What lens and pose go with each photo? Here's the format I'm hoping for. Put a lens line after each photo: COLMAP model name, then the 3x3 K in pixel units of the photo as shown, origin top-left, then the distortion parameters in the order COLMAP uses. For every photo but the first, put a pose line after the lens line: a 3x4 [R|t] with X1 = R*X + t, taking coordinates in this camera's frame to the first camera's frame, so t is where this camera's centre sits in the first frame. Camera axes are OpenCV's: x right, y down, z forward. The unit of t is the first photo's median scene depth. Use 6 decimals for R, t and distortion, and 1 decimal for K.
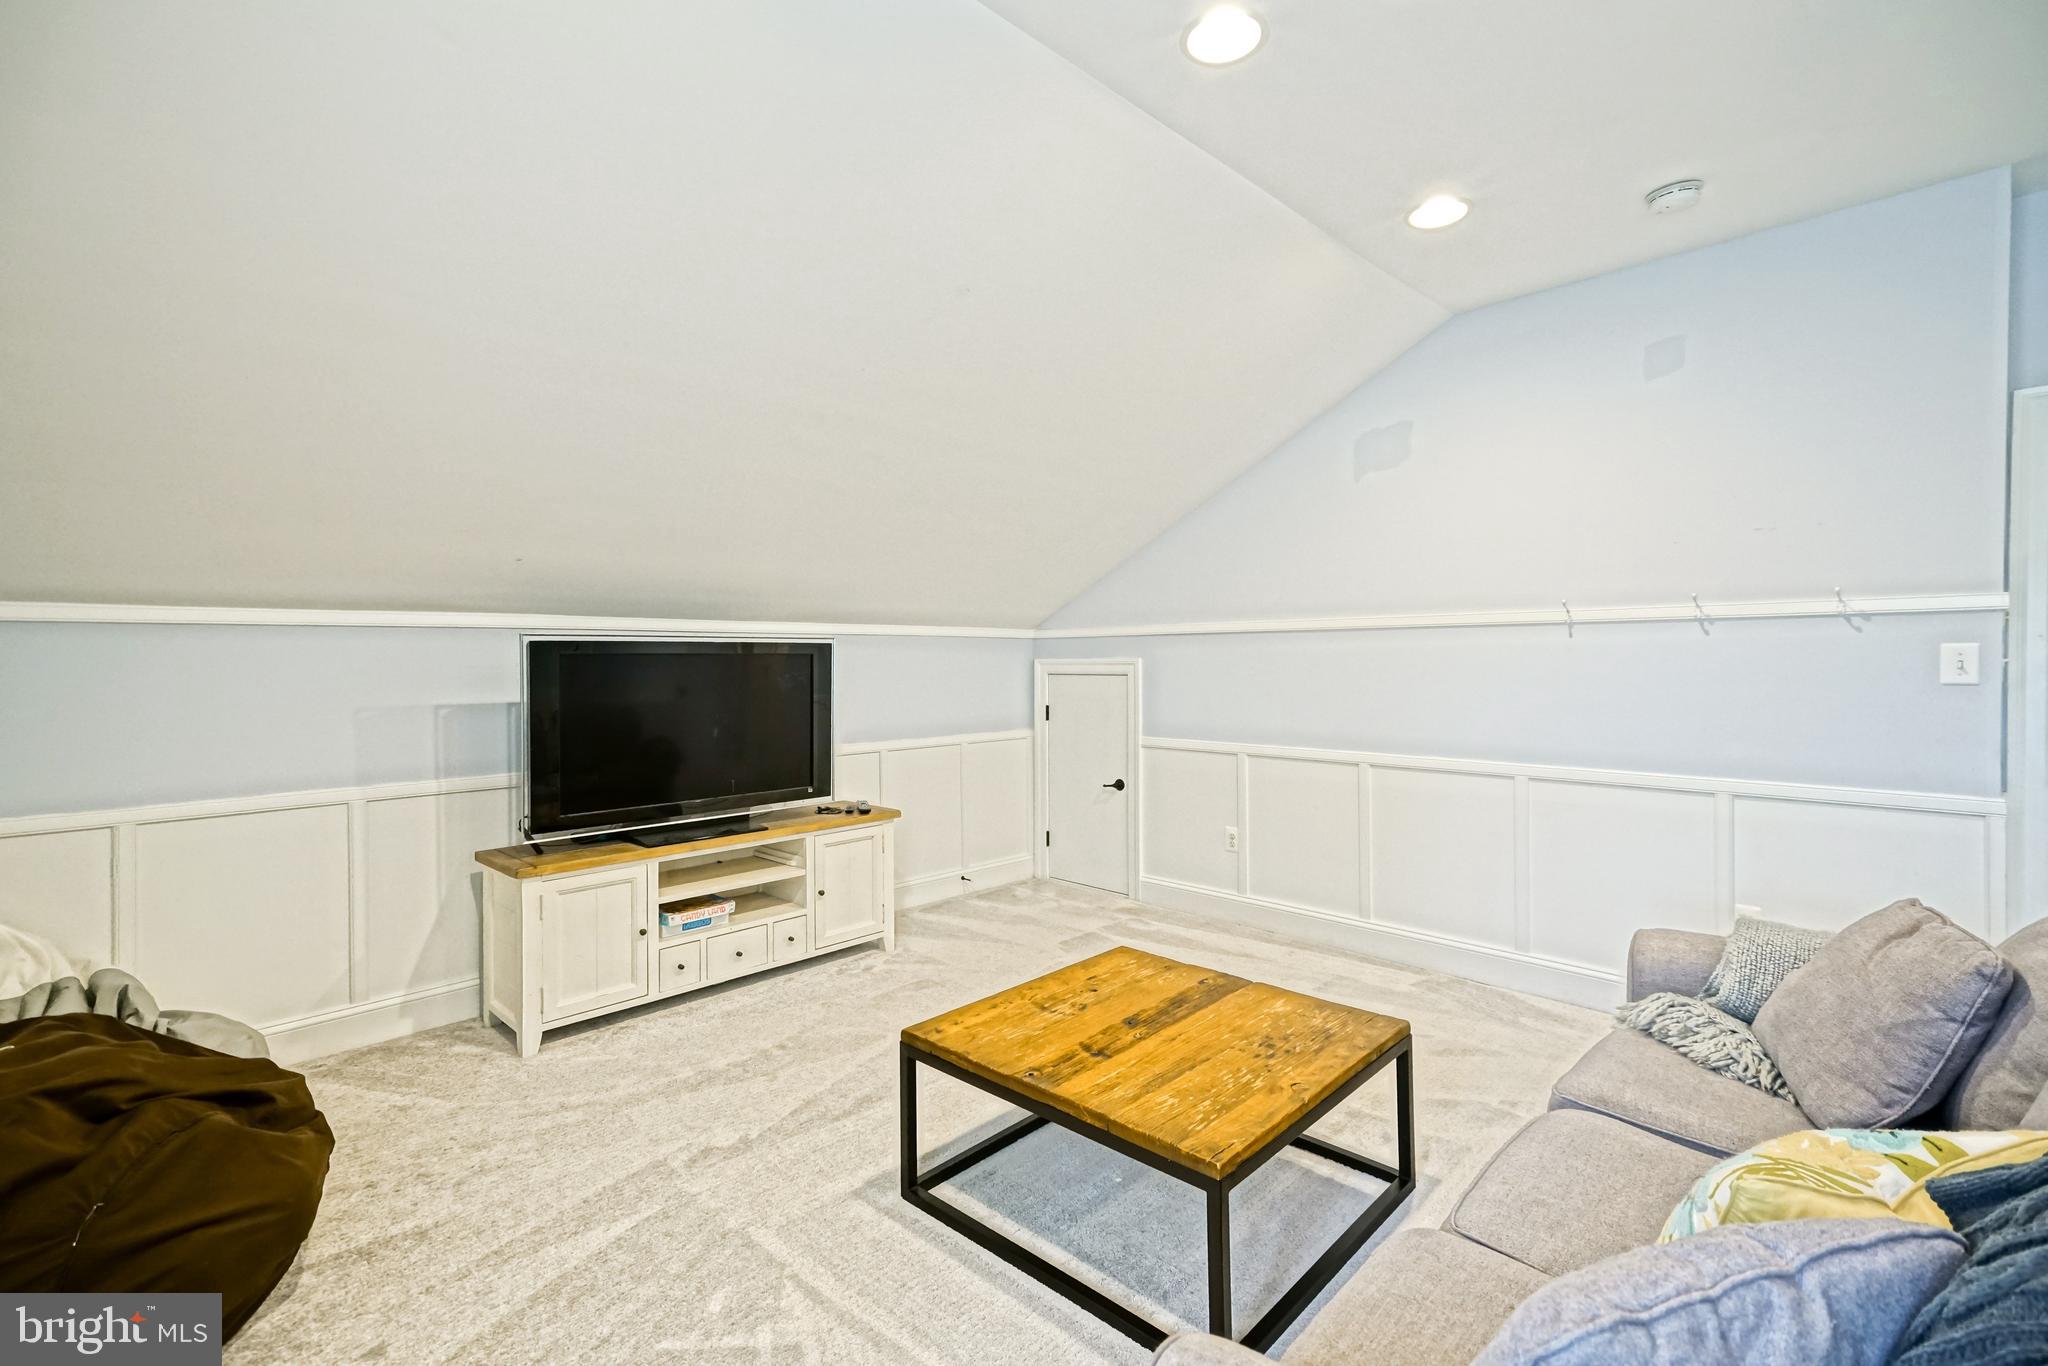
lens RADIAL K [[909.8, 0, 1019.4], [0, 909.8, 682.9], [0, 0, 1]] dist [0.040302, 0.000502]
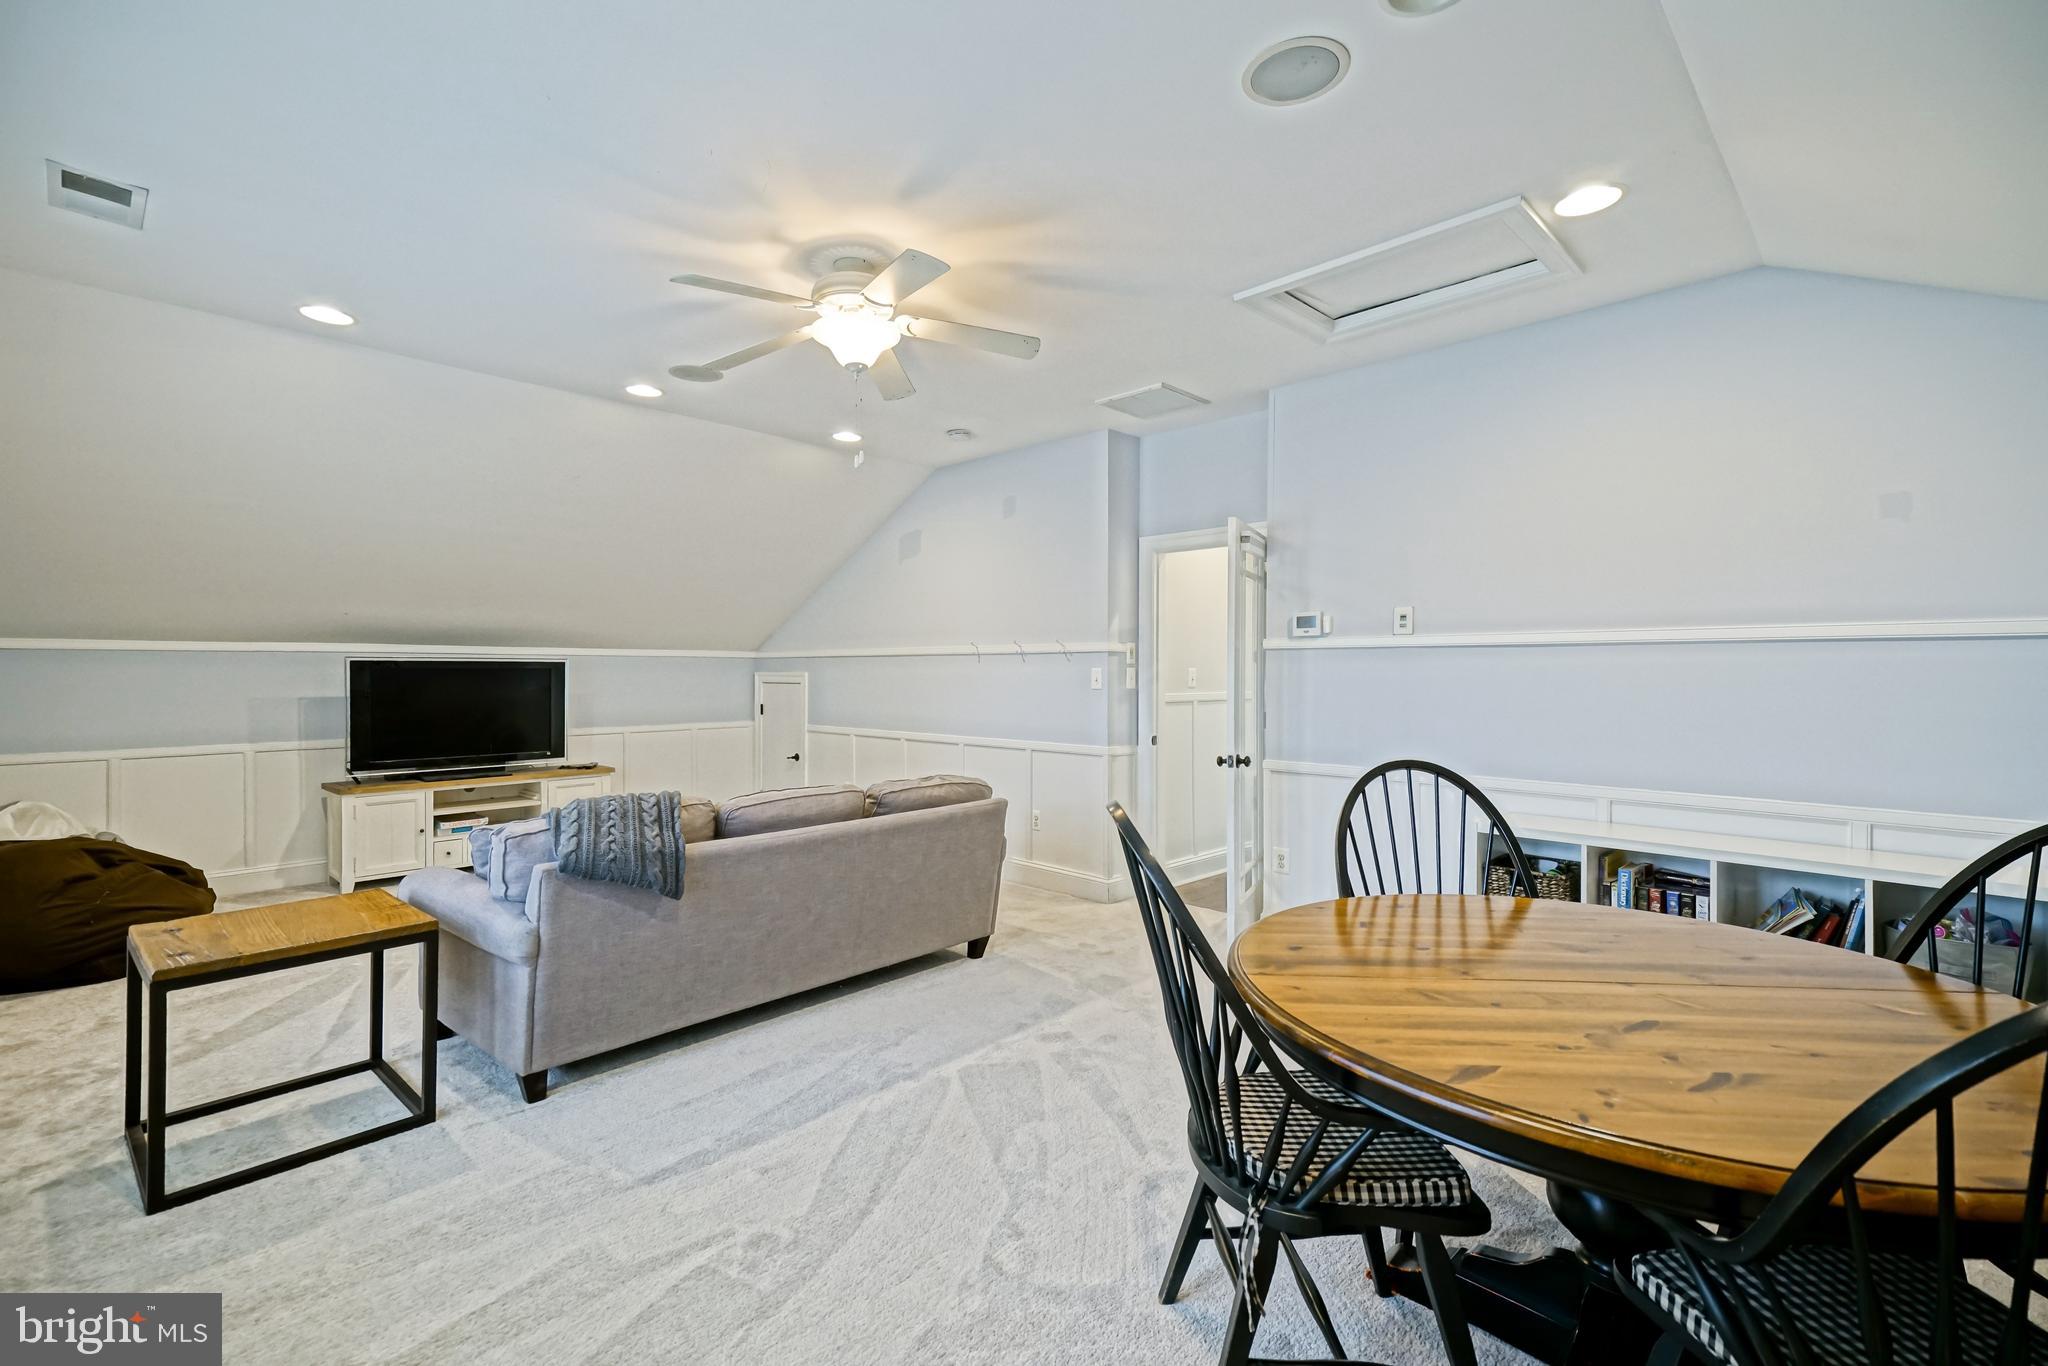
lens RADIAL K [[909.8, 0, 1015.0], [0, 909.8, 688.2], [0, 0, 1]] dist [0.040302, 0.000502]
pose [[0.999965, 0.005835, 0.005954, 0.665466], [-0.005796, 0.999961, -0.006611, 0.010134], [-0.005993, 0.006577, 0.999960, -0.713391]]
